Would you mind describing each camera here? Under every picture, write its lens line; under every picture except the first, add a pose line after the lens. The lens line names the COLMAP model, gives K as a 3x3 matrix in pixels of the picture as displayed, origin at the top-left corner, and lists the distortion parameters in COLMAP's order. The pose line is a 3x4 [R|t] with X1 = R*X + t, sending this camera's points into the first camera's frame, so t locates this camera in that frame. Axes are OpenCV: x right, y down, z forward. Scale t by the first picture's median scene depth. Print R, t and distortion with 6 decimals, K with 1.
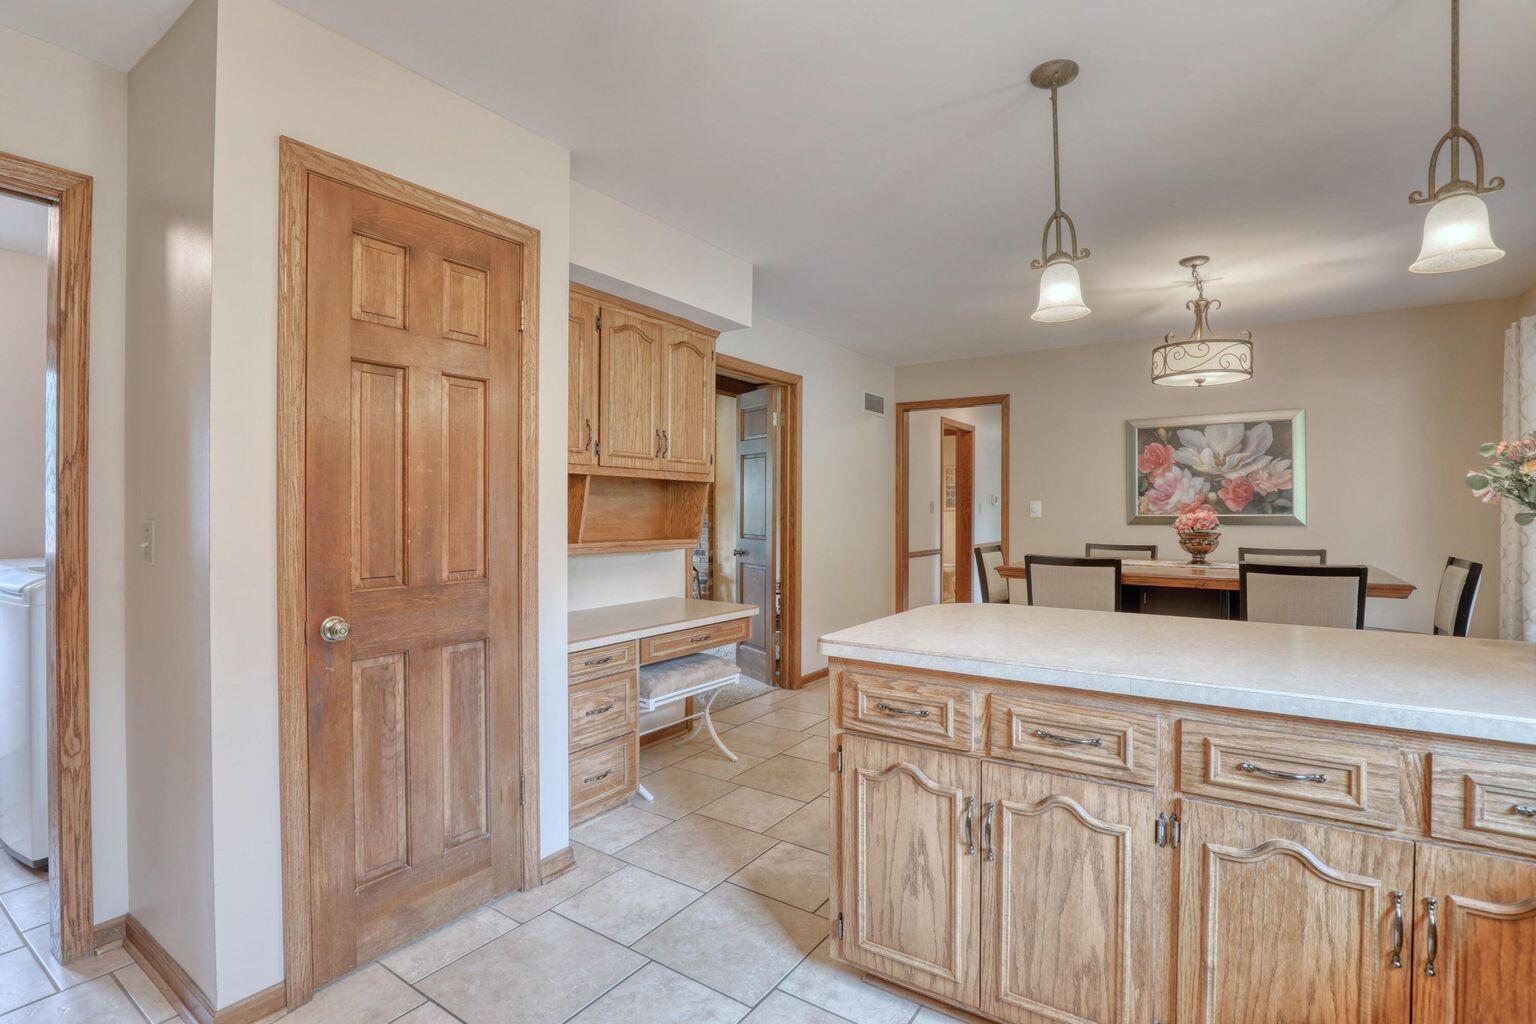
lens RADIAL K [[712.8, 0, 787.2], [0, 712.8, 508.2], [0, 0, 1]] dist [-0.031216, 0.006466]
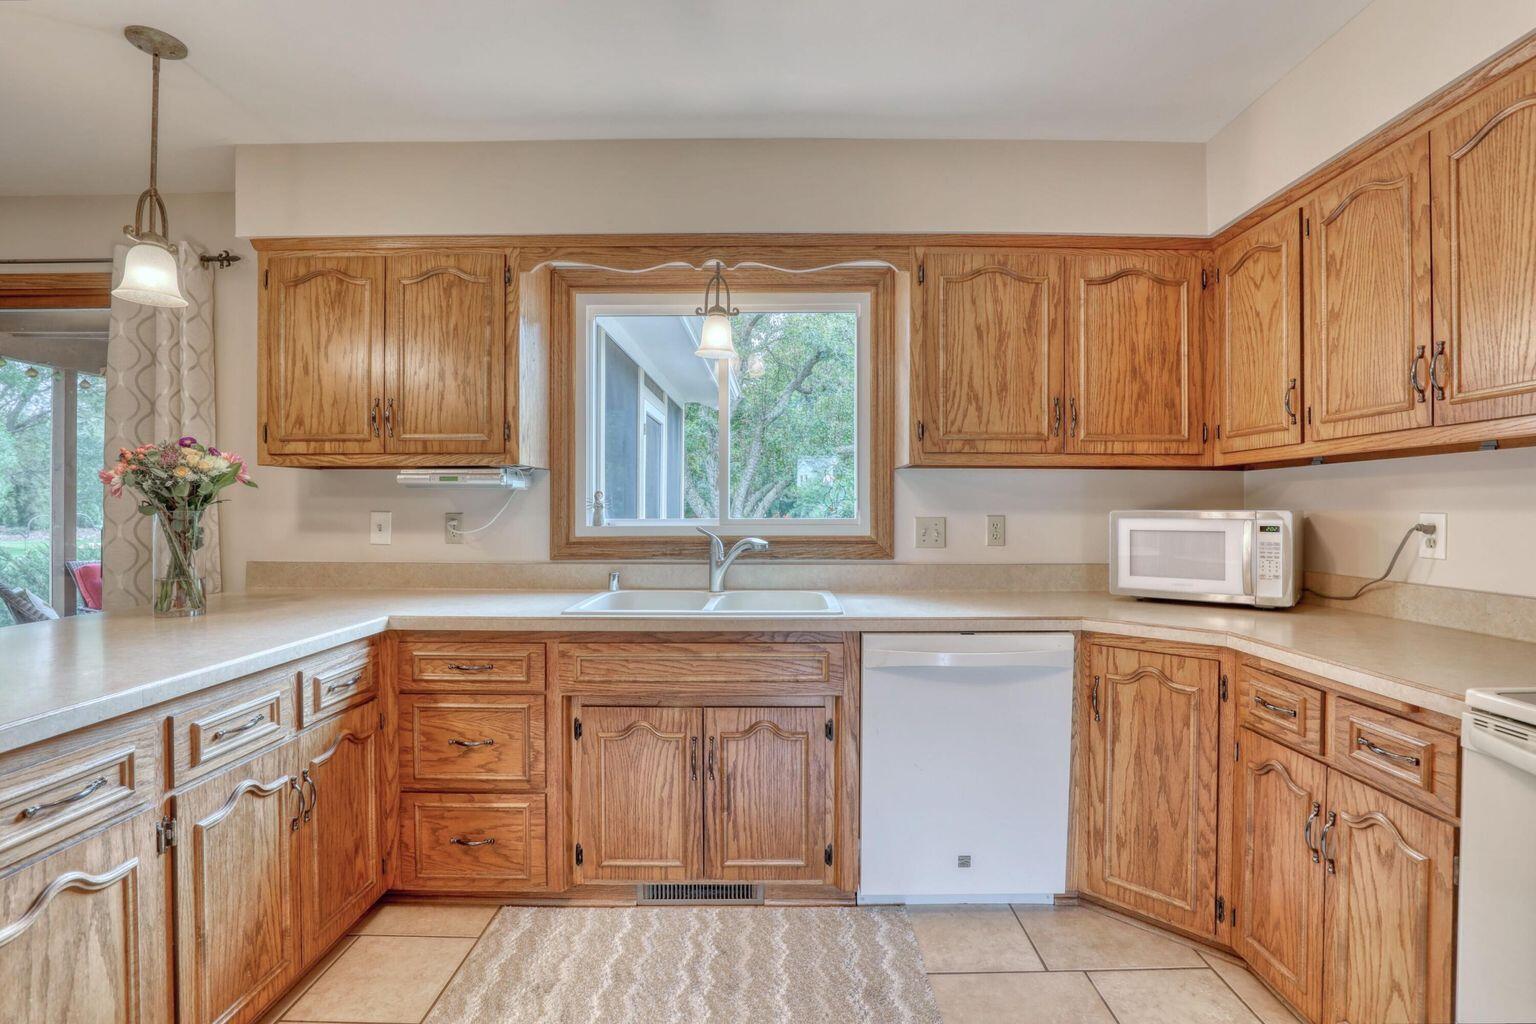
lens RADIAL K [[712.8, 0, 787.2], [0, 712.8, 508.2], [0, 0, 1]] dist [-0.031216, 0.006466]
pose [[-0.558982, -0.003608, 0.829172, -0.719677], [-0.001384, 0.999993, 0.003418, 0.003432], [-0.829178, 0.000763, -0.558983, 0.815507]]
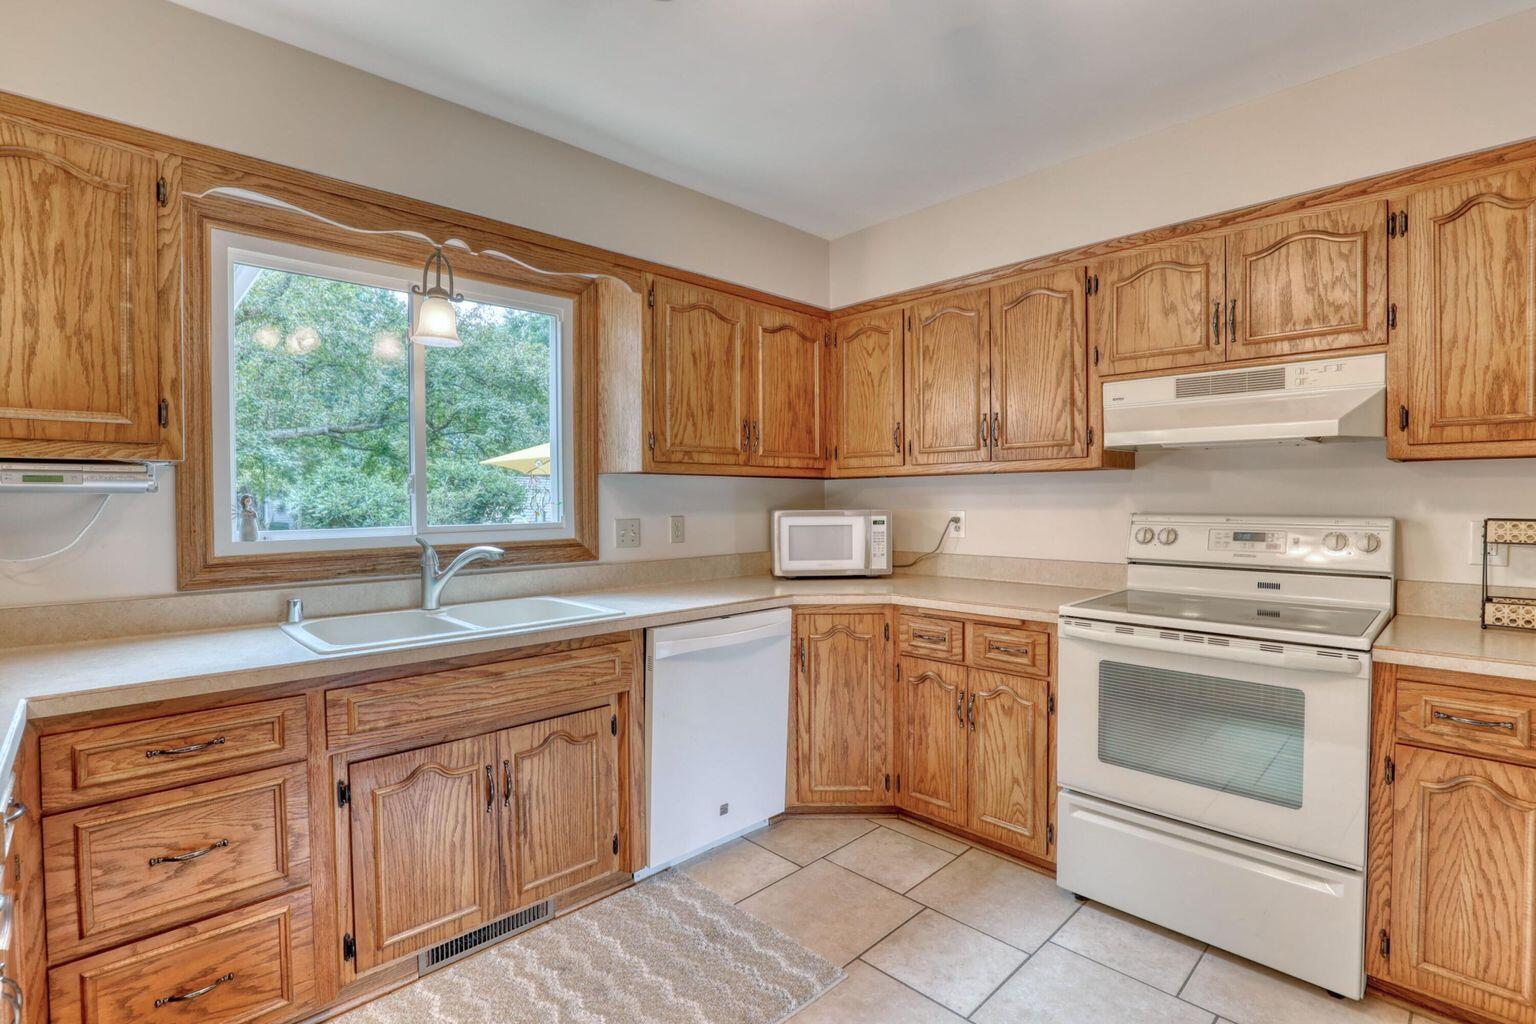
lens RADIAL K [[712.8, 0, 787.2], [0, 712.8, 508.2], [0, 0, 1]] dist [-0.031216, 0.006466]
pose [[-0.980220, 0.000651, 0.197909, -0.187605], [0.003501, 0.999895, 0.014054, -0.026717], [-0.197879, 0.014469, -0.980120, 1.388237]]
